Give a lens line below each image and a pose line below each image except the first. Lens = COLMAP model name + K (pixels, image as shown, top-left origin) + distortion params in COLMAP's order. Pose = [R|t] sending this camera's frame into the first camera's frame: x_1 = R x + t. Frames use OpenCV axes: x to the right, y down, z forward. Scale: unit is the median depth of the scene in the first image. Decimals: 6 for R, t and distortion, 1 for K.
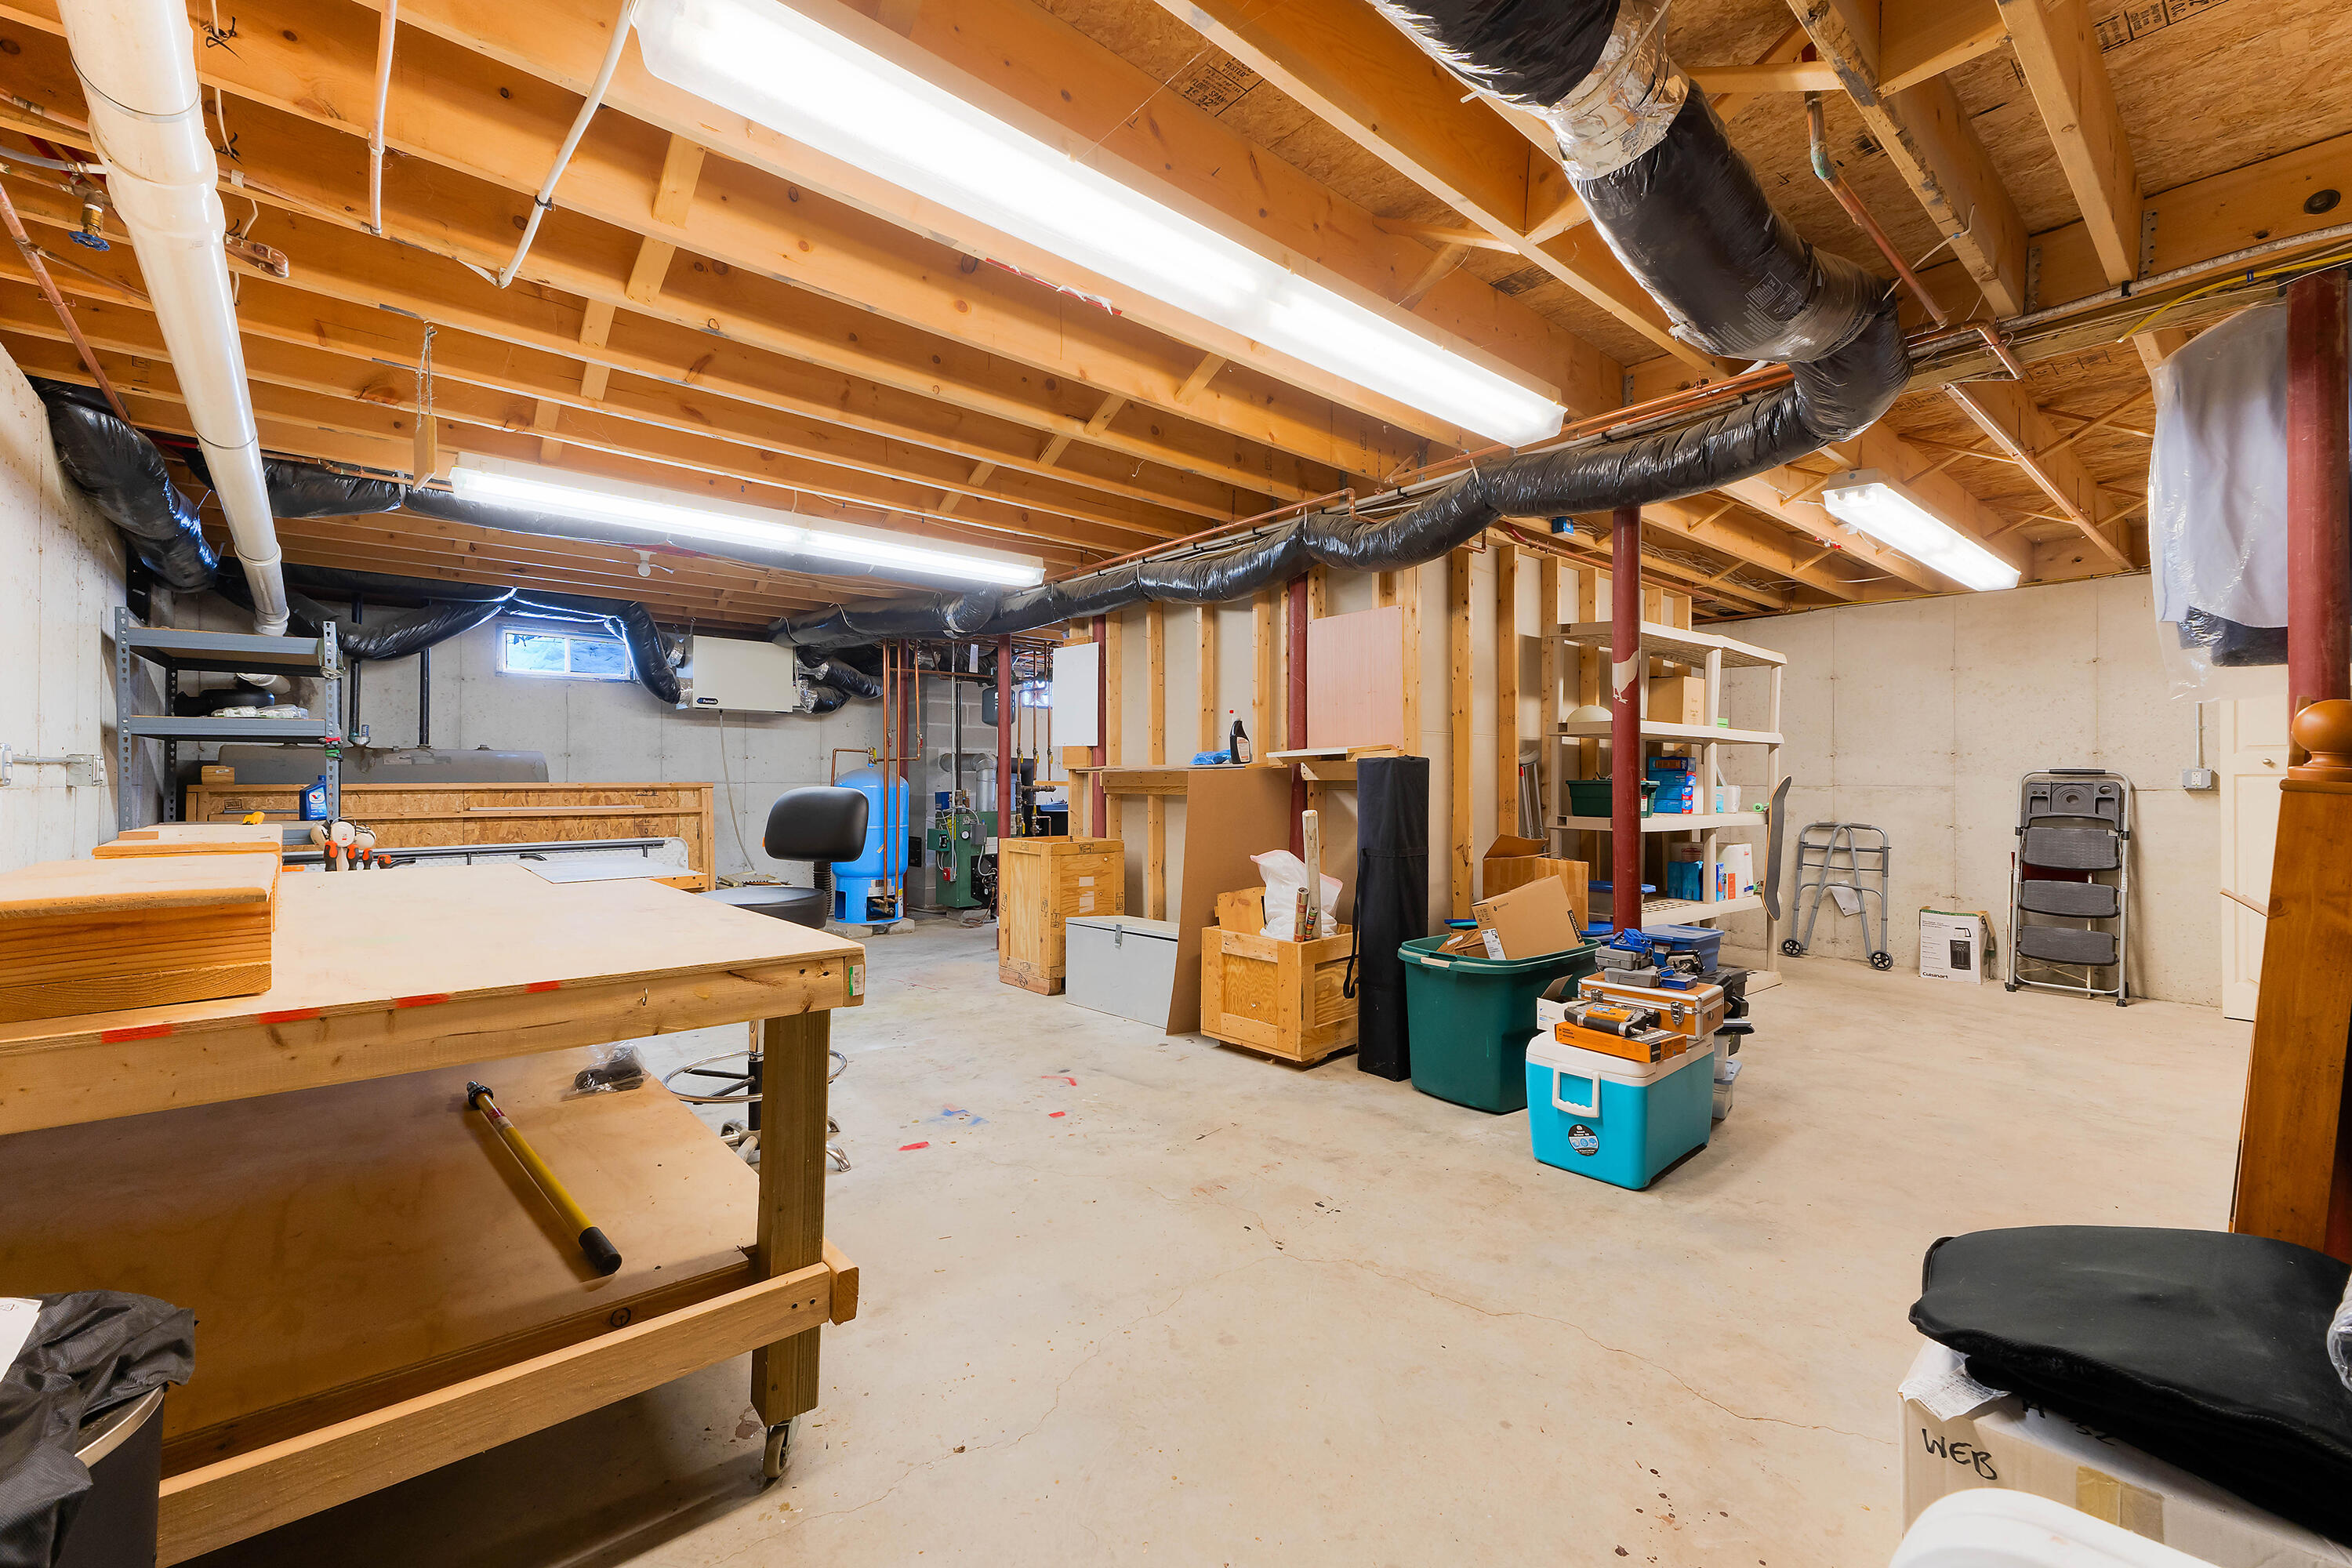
lens RADIAL K [[985.2, 0, 1188.0], [0, 985.2, 768.4], [0, 0, 1]] dist [0.021953, -0.002456]
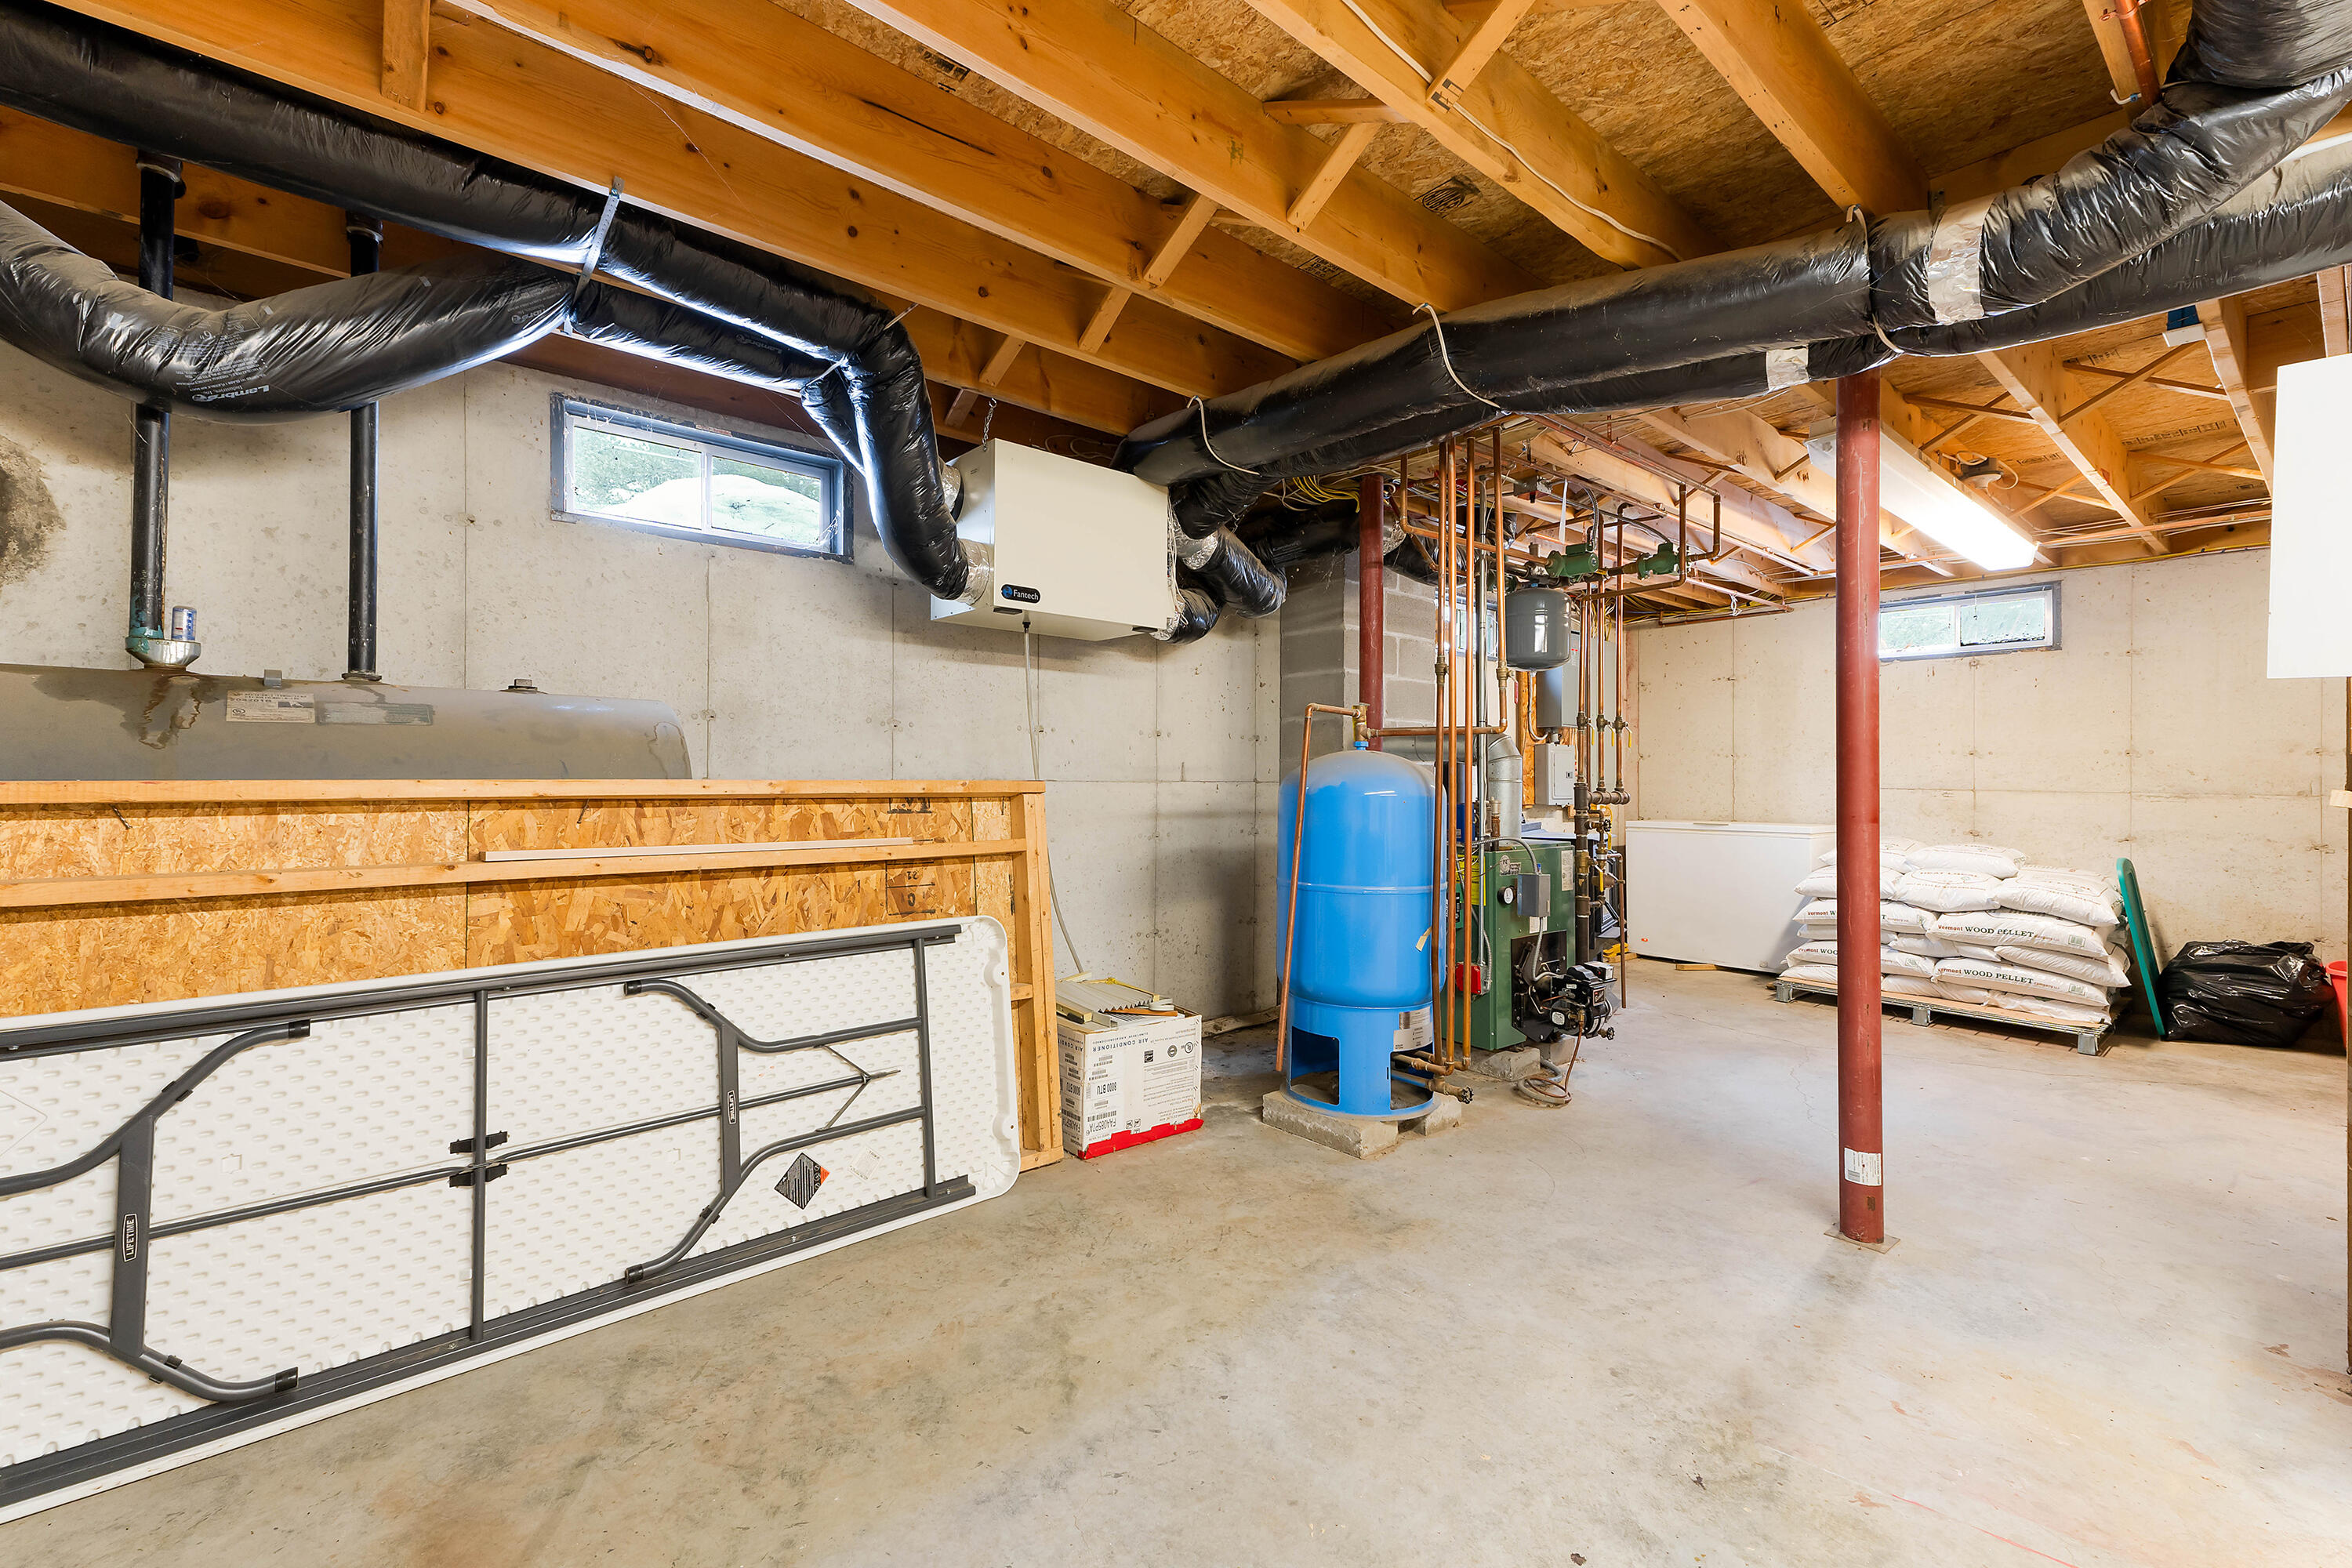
lens RADIAL K [[985.2, 0, 1176.0], [0, 985.2, 777.9], [0, 0, 1]] dist [0.021953, -0.002456]
pose [[0.999562, 0.007805, -0.028538, -0.451552], [-0.007471, 0.999903, 0.011787, 0.007714], [0.028627, -0.011569, 0.999523, 0.633378]]
